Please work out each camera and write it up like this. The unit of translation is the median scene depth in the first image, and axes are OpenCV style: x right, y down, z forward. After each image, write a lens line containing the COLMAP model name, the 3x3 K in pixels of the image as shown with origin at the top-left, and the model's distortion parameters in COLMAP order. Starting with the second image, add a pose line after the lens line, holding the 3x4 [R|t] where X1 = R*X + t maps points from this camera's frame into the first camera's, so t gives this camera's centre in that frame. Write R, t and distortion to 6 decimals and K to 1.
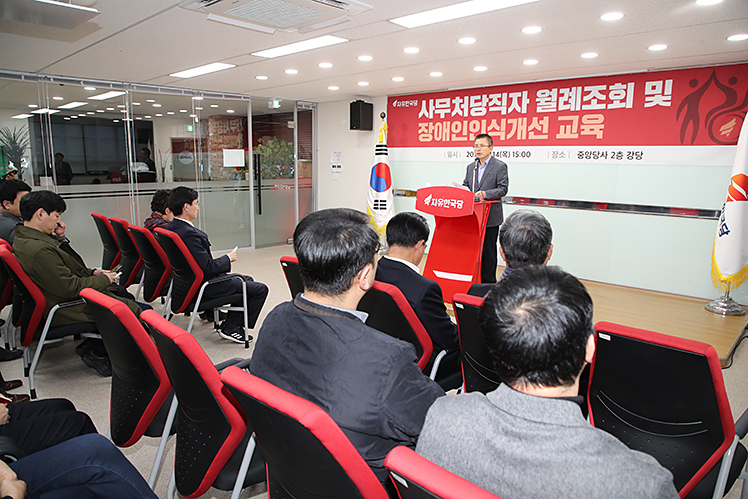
lens RADIAL K [[508.6, 0, 373.1], [0, 508.6, 248.7], [0, 0, 1]] dist [-0.057865, 0.027724]
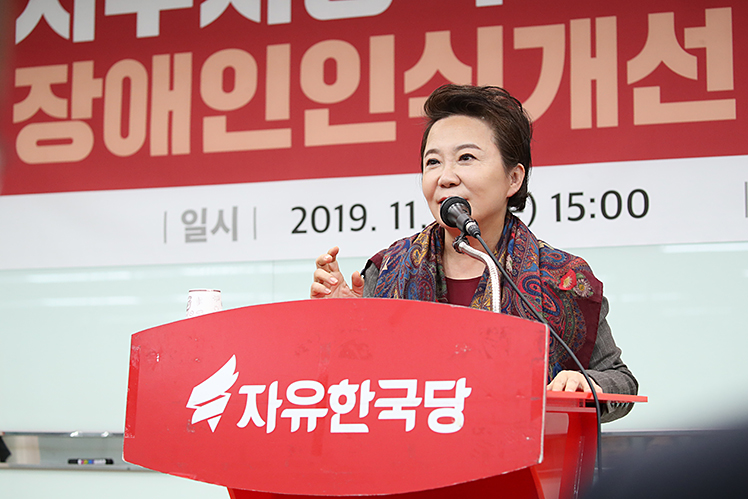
lens RADIAL K [[2119.1, 0, 372.8], [0, 2119.1, 248.5], [0, 0, 1]] dist [-0.258821, 0.000000]
pose [[0.945016, 0.018809, 0.326482, -0.042378], [0.064962, 0.967652, -0.243783, 0.014660], [-0.320506, 0.251588, 0.913225, 0.316612]]
